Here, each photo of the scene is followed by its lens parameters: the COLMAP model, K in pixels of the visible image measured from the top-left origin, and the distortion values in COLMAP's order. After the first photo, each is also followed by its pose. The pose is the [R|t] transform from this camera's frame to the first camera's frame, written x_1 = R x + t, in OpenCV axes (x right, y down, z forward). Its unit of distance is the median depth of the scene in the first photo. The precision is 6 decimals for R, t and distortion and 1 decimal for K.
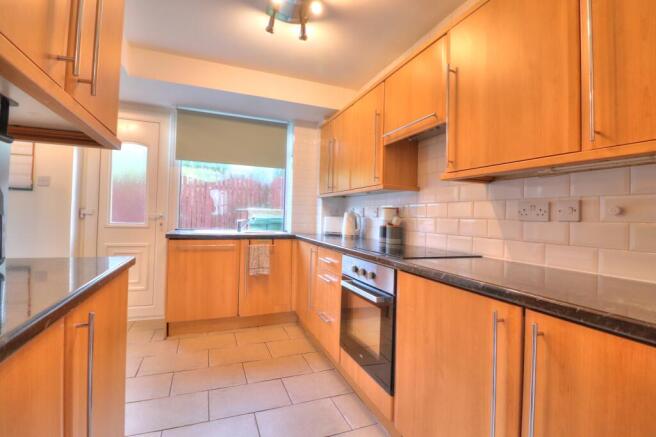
lens RADIAL K [[304.1, 0, 327.7], [0, 304.1, 210.7], [0, 0, 1]] dist [-0.000434, -0.012321]
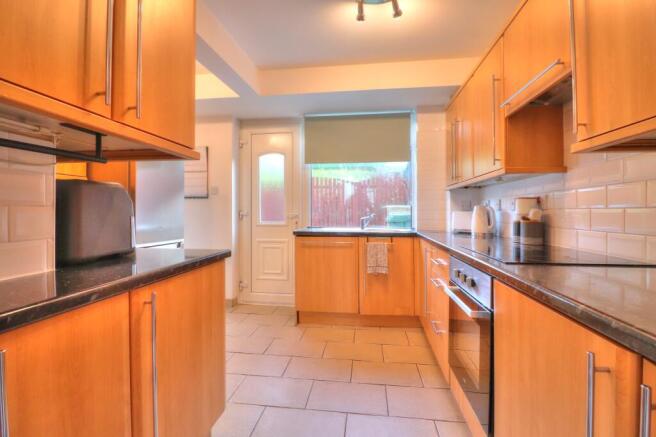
lens RADIAL K [[311.1, 0, 330.2], [0, 311.1, 211.4], [0, 0, 1]] dist [0.002875, -0.010386]
pose [[0.875282, -0.029695, -0.482701, 0.130460], [0.034286, 0.999412, 0.000689, 0.006883], [0.482396, -0.017153, 0.875785, 0.062591]]
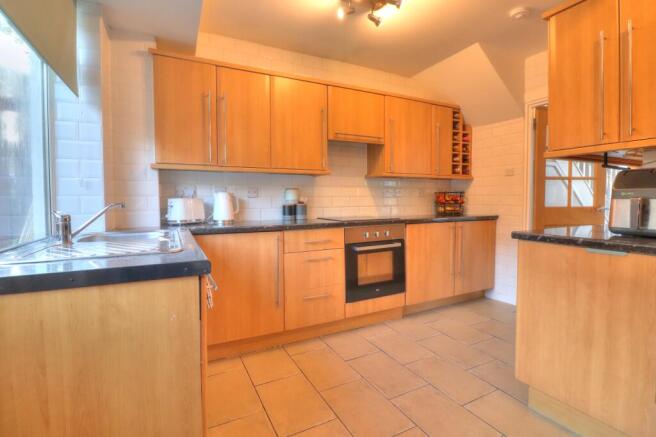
lens RADIAL K [[304.1, 0, 327.7], [0, 304.1, 210.7], [0, 0, 1]] dist [-0.000434, -0.012321]
pose [[-0.095478, -0.056438, 0.993830, -0.813411], [-0.017757, 0.998329, 0.054987, 0.008701], [-0.995273, -0.012397, -0.096320, 0.858268]]
